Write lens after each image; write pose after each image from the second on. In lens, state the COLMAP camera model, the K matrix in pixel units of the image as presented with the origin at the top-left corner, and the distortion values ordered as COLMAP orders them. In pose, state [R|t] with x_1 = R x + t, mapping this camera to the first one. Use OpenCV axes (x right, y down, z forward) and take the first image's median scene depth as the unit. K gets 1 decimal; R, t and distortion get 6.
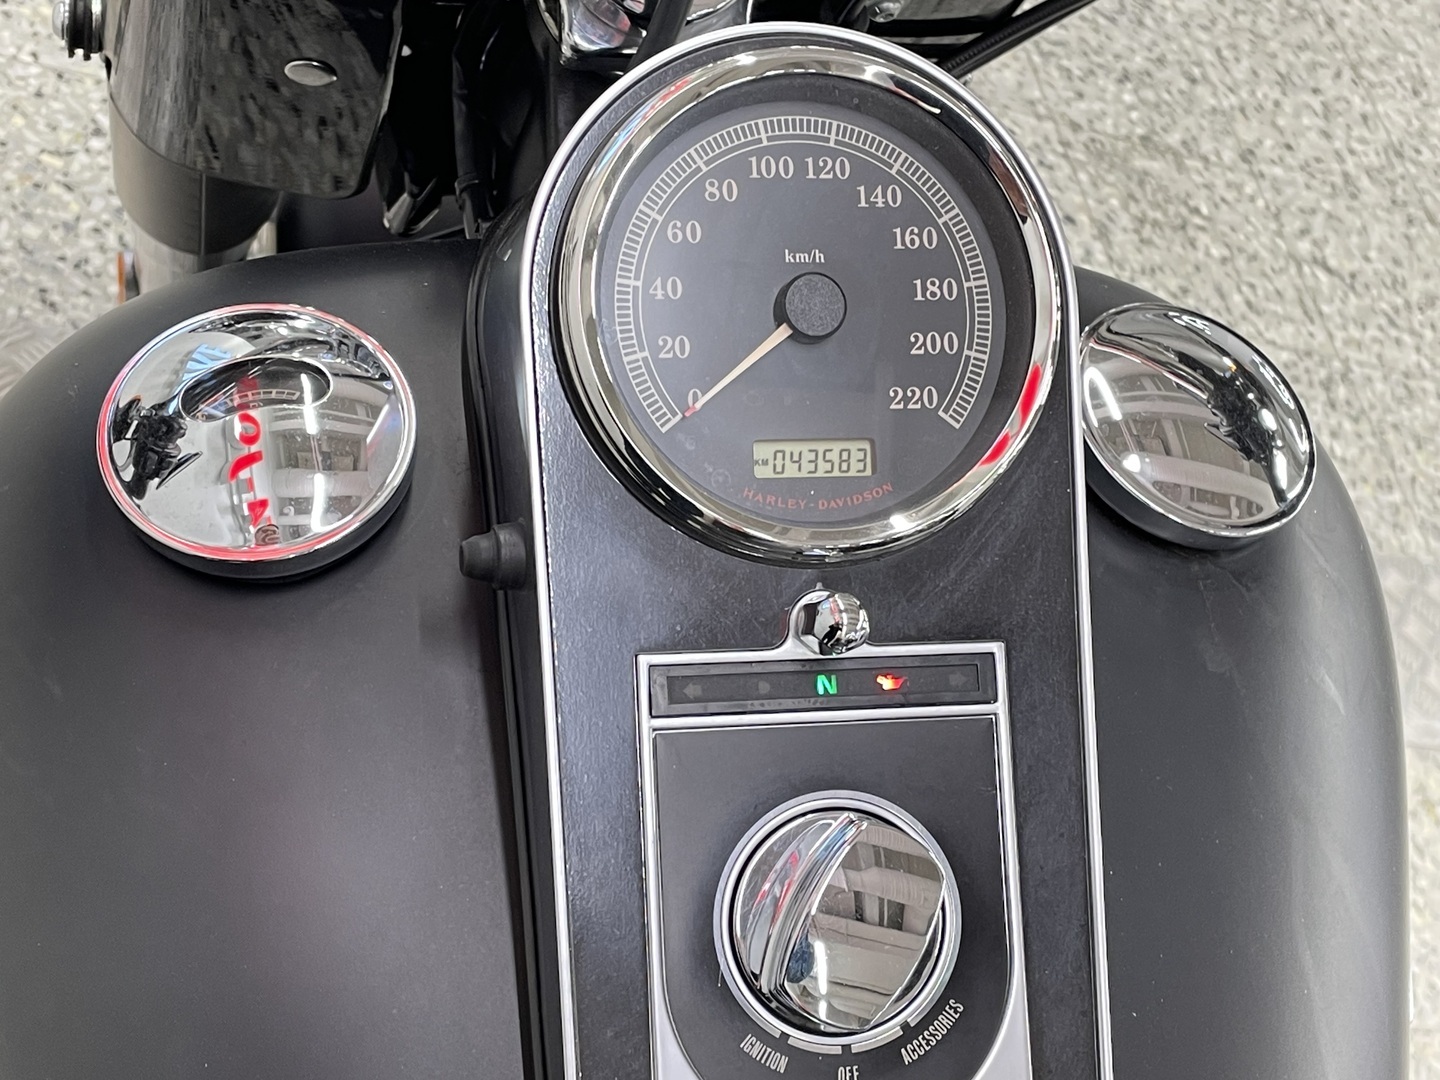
lens RADIAL K [[2158.1, 0, 720.0], [0, 2158.1, 540.0], [0, 0, 1]] dist [0.138242, -0.396136]
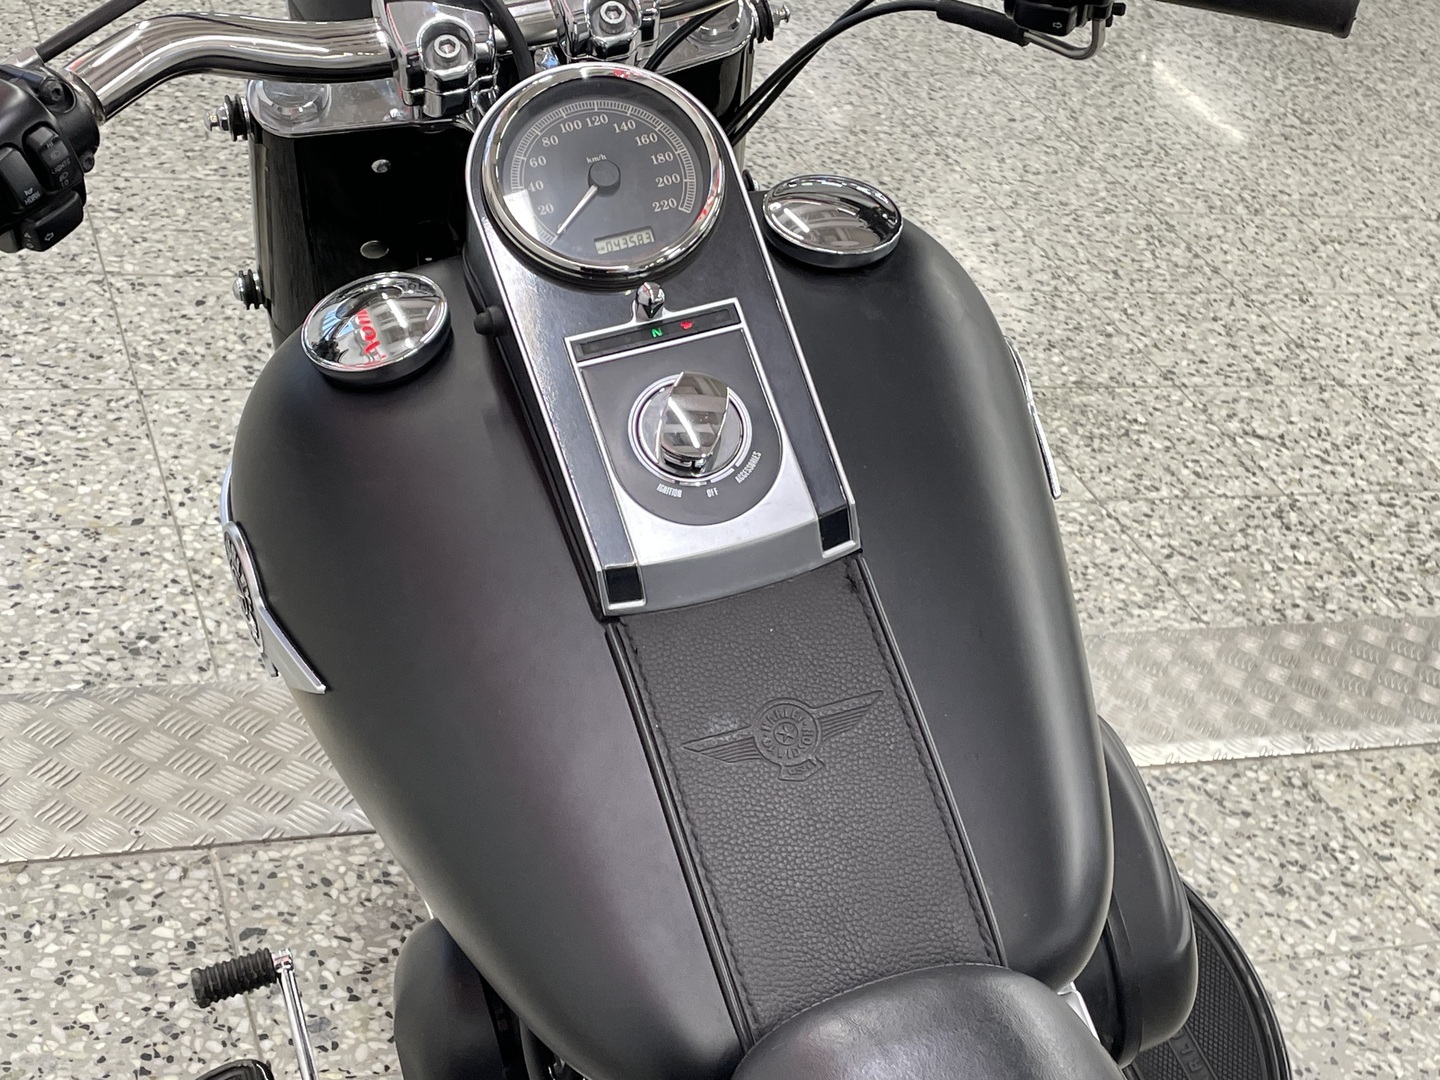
lens RADIAL K [[2158.1, 0, 720.0], [0, 2158.1, 540.0], [0, 0, 1]] dist [0.138242, -0.396136]
pose [[0.955522, -0.291863, -0.042340, 0.027788], [0.271943, 0.927511, -0.256456, 0.162697], [0.114121, 0.233535, 0.965628, -0.195172]]
